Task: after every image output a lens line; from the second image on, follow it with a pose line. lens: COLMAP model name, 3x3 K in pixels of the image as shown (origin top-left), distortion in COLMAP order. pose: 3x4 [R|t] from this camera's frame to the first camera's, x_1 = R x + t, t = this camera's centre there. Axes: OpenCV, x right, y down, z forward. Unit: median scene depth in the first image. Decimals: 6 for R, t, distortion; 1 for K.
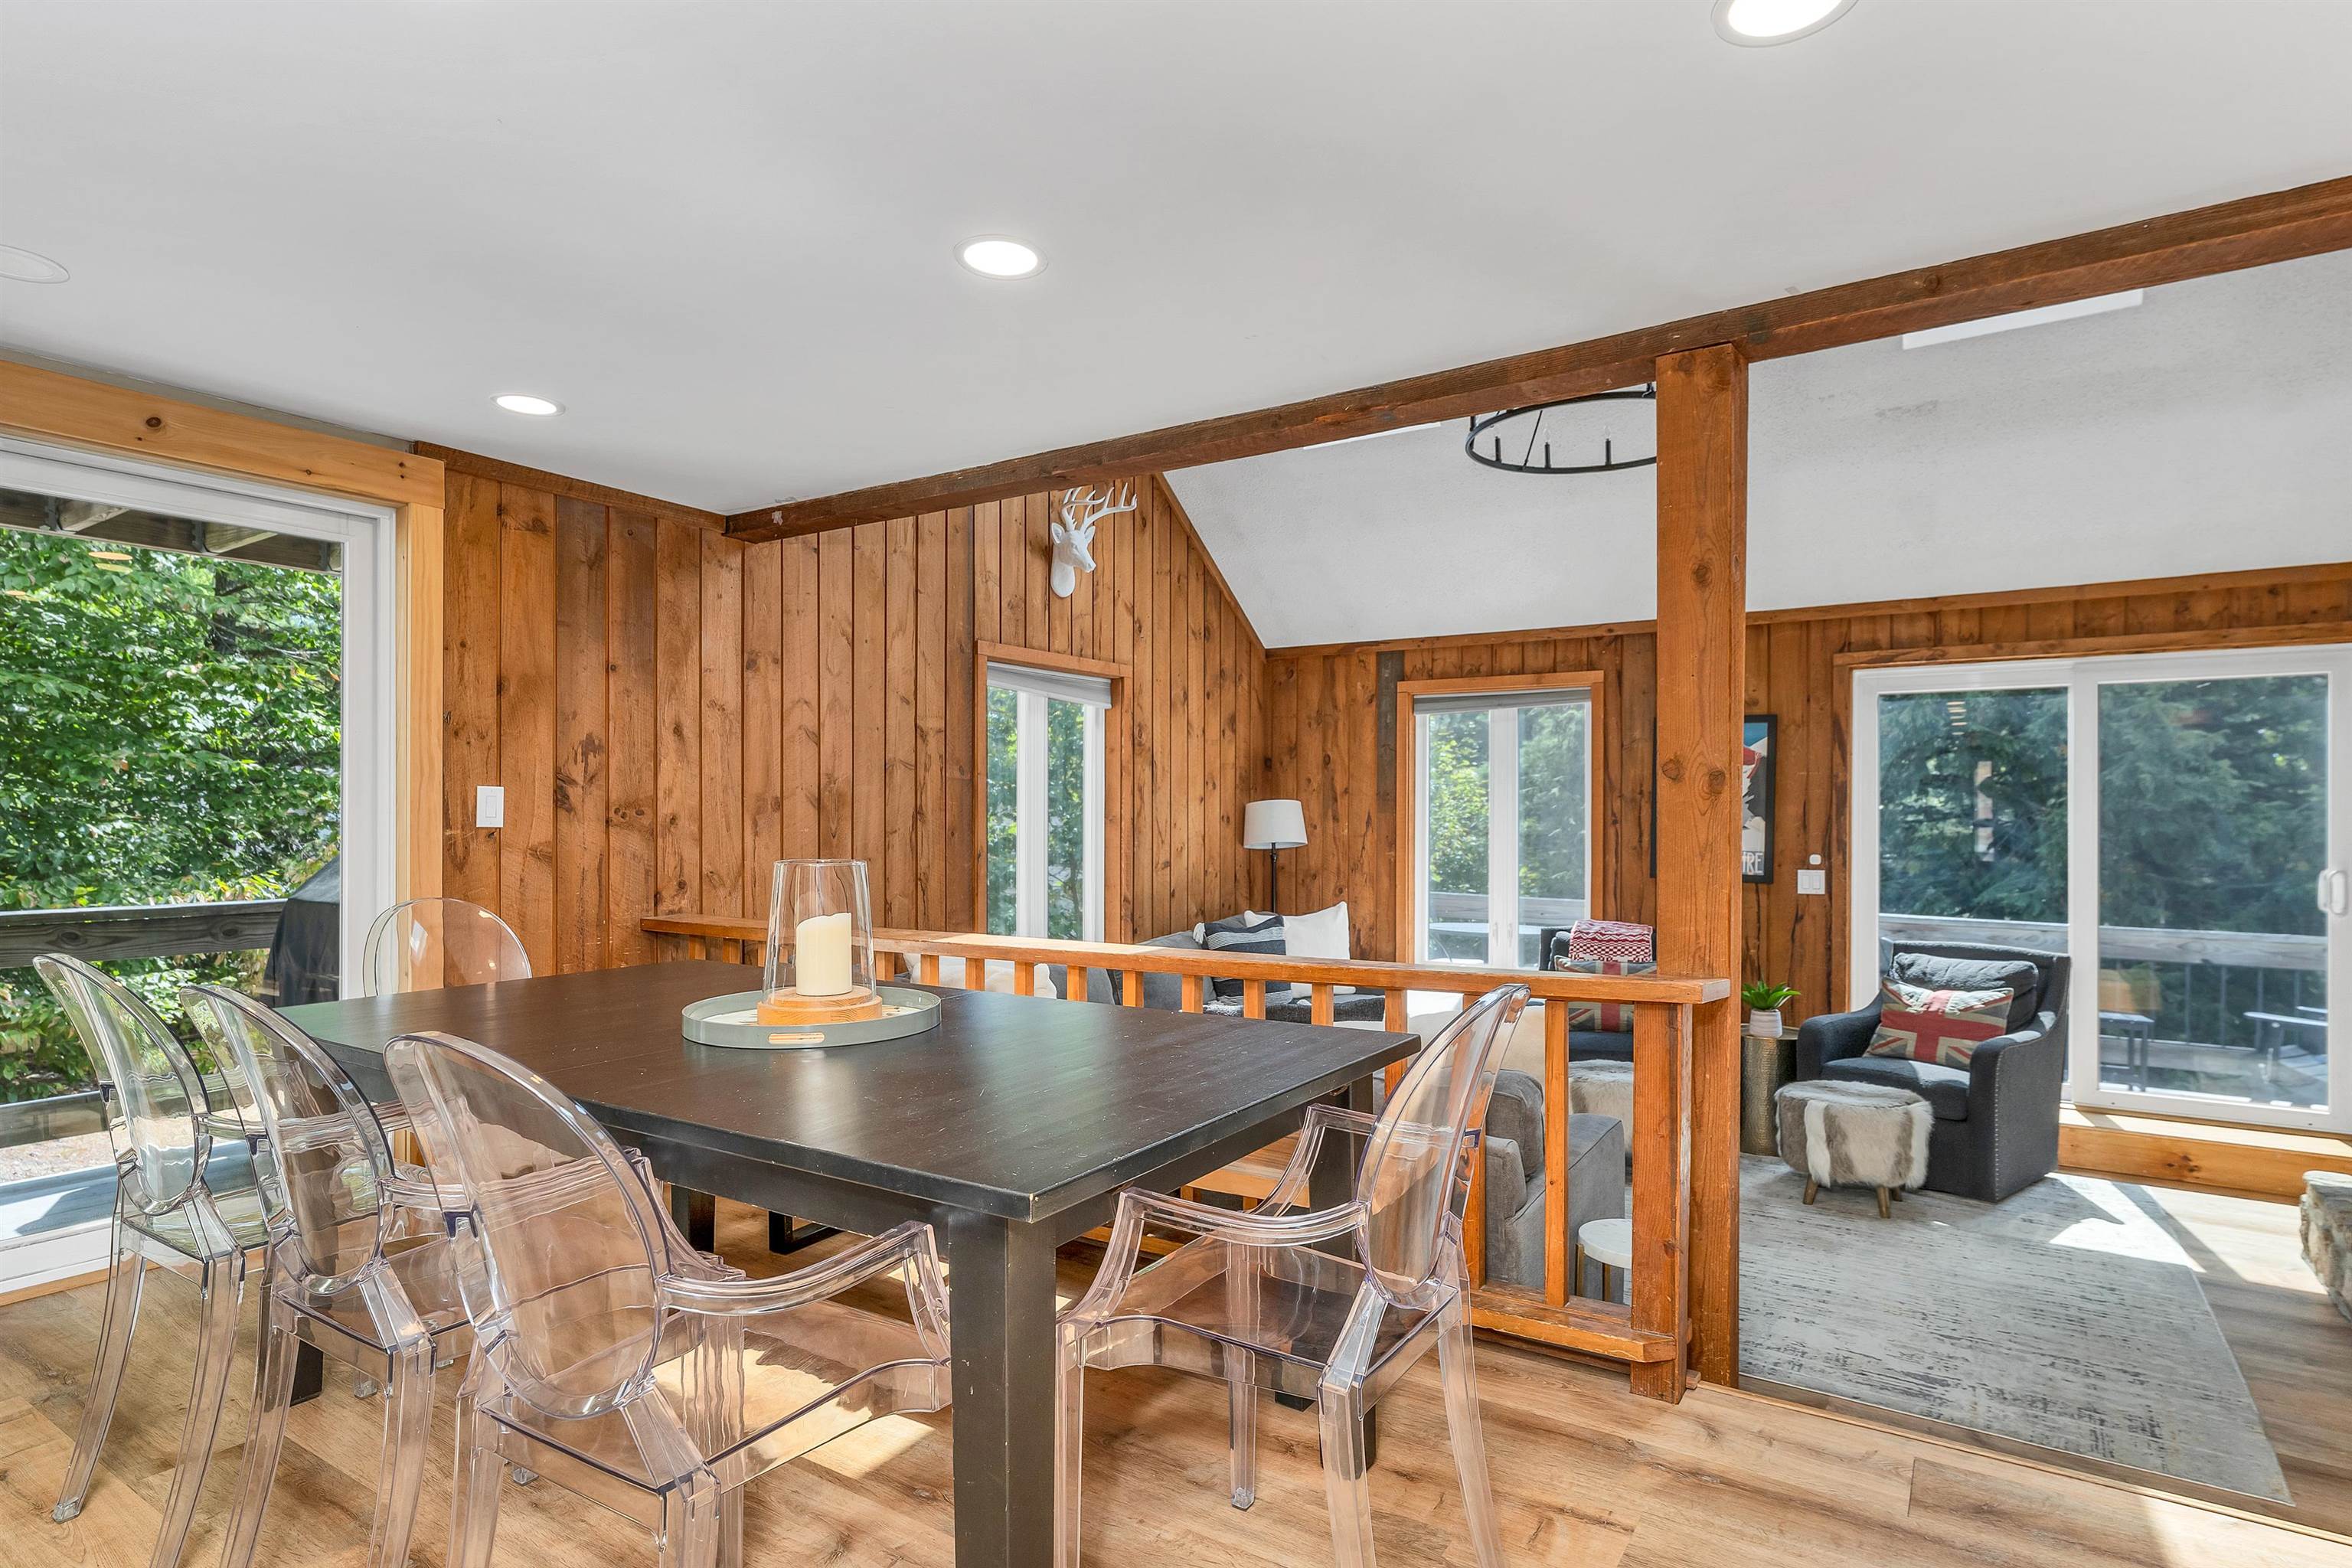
lens RADIAL K [[1246.5, 0, 1174.6], [0, 1246.5, 813.2], [0, 0, 1]] dist [0.003770, 0.001598]
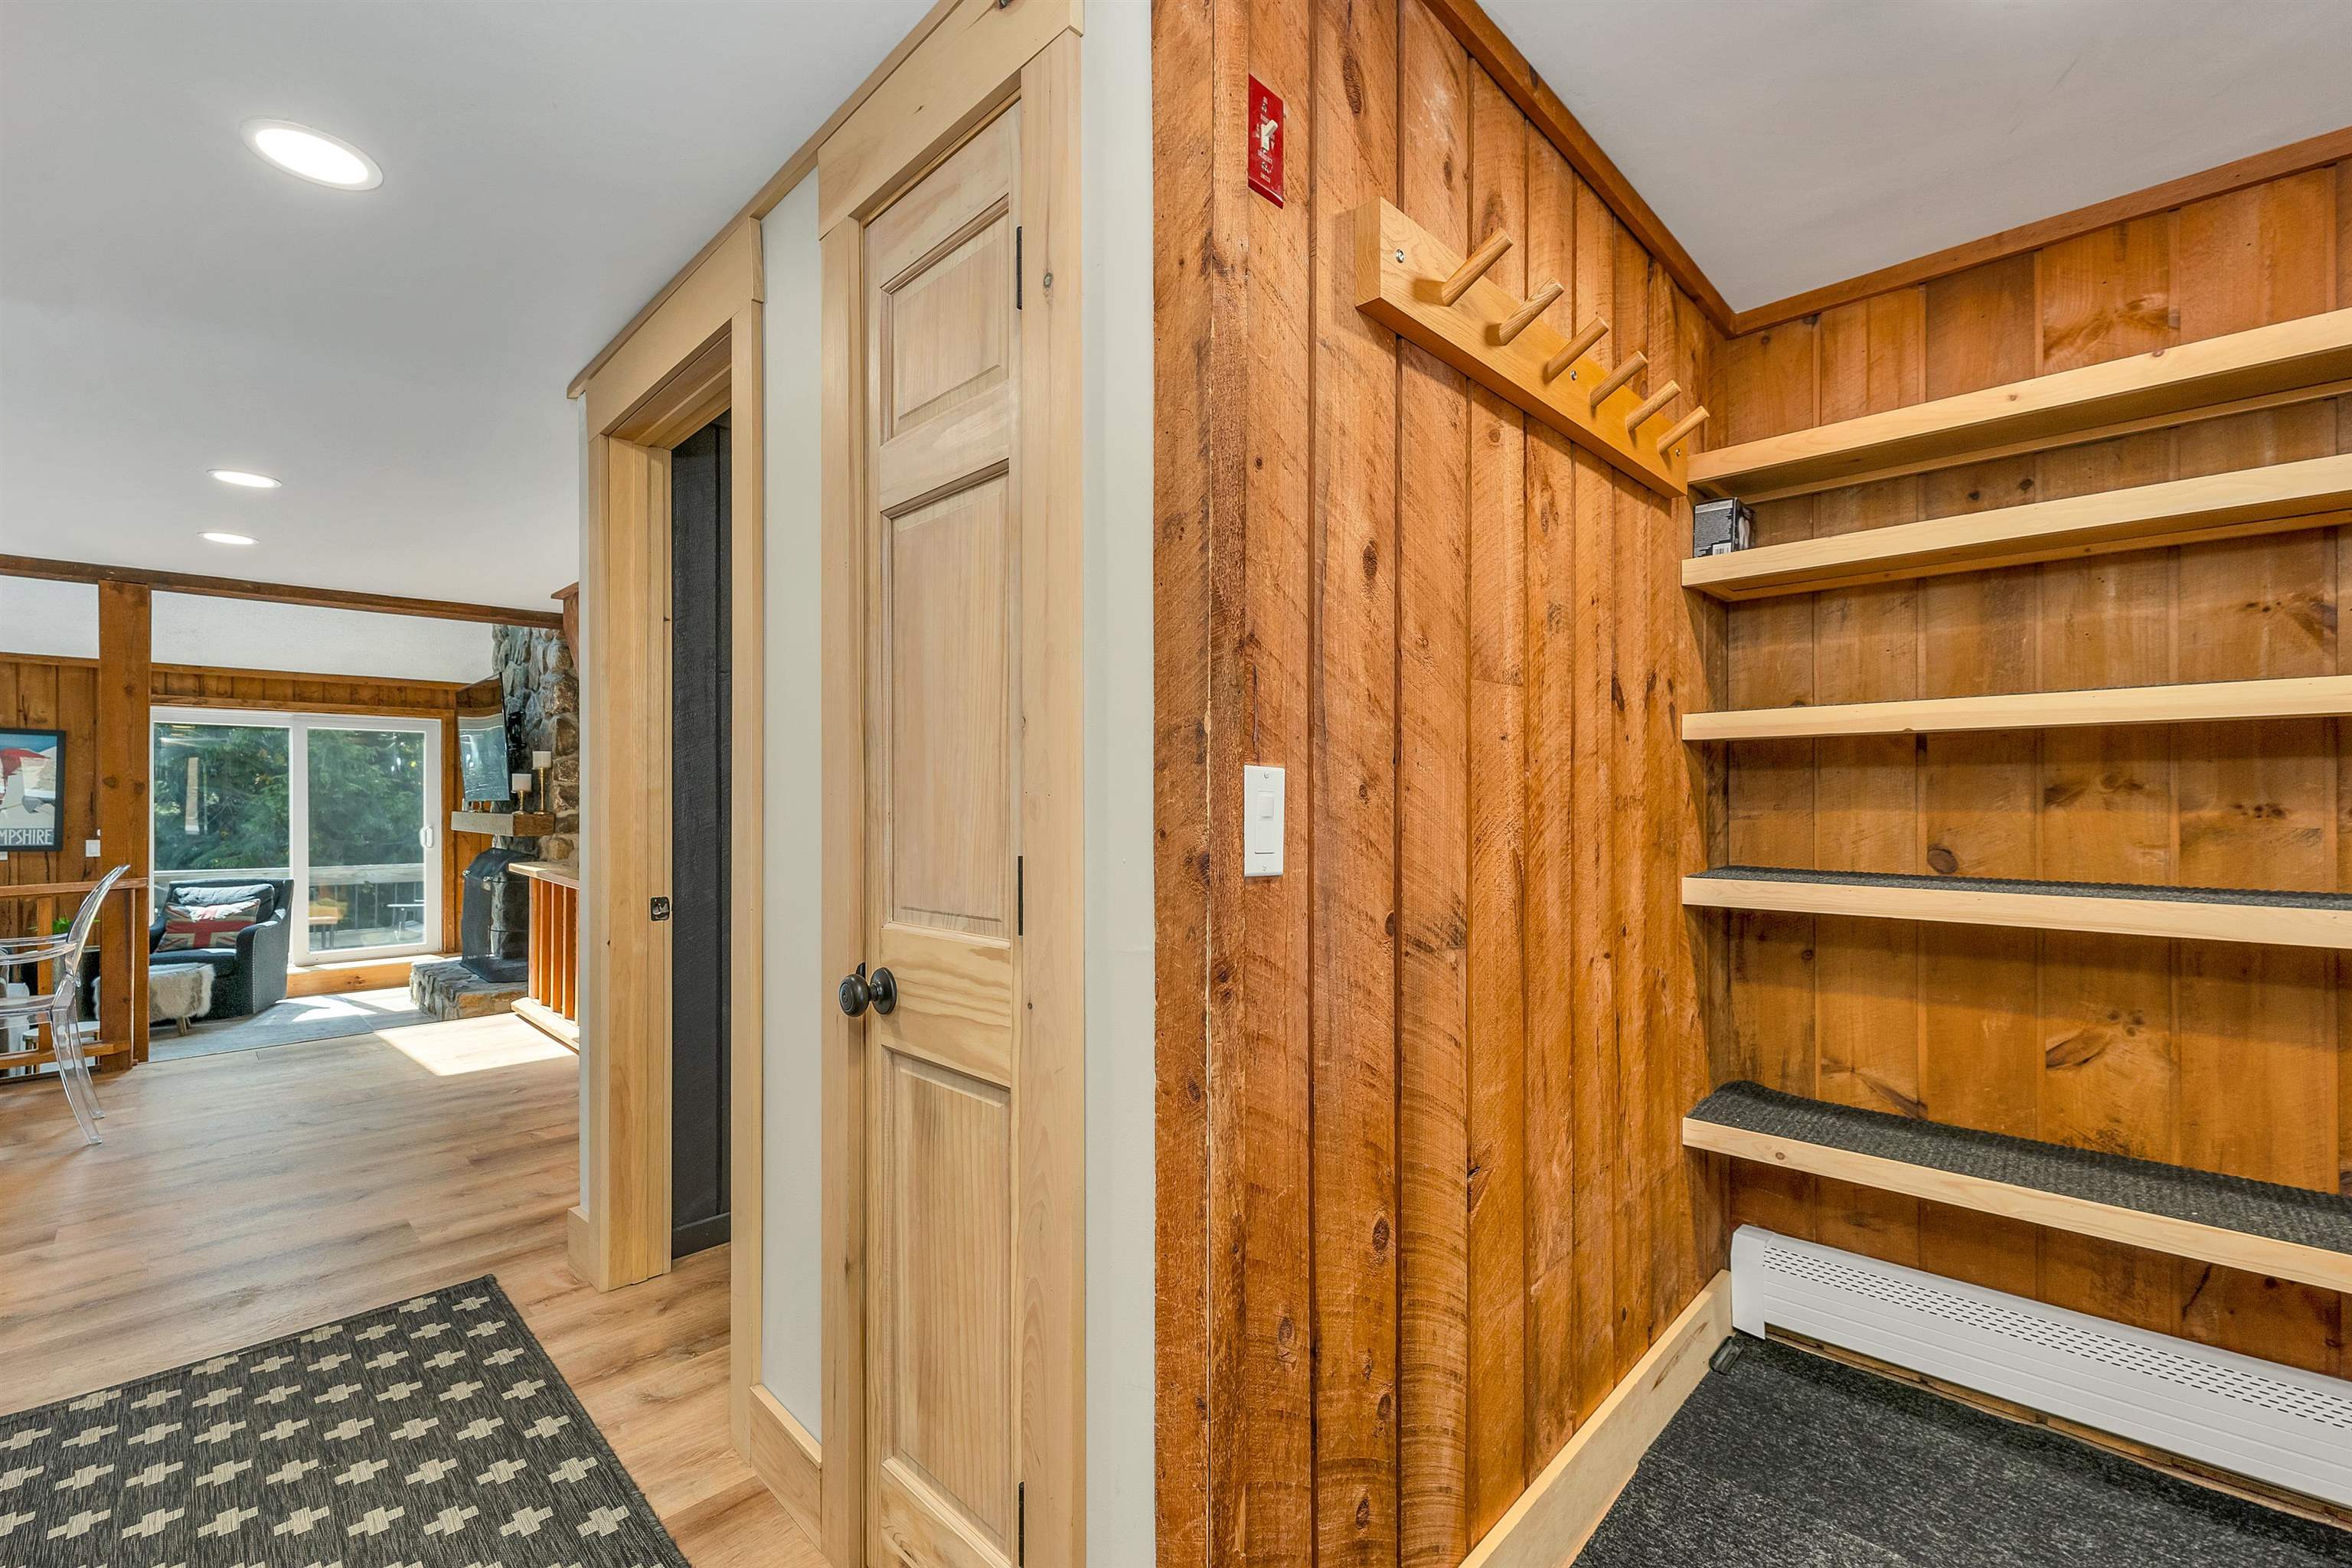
lens RADIAL K [[975.0, 0, 1168.8], [0, 975.0, 802.3], [0, 0, 1]] dist [-0.002820, 0.000272]
pose [[0.188599, -0.004423, 0.982044, -0.361961], [-0.003095, 0.999982, 0.005098, -0.007546], [-0.982049, -0.004001, 0.188582, -0.433231]]
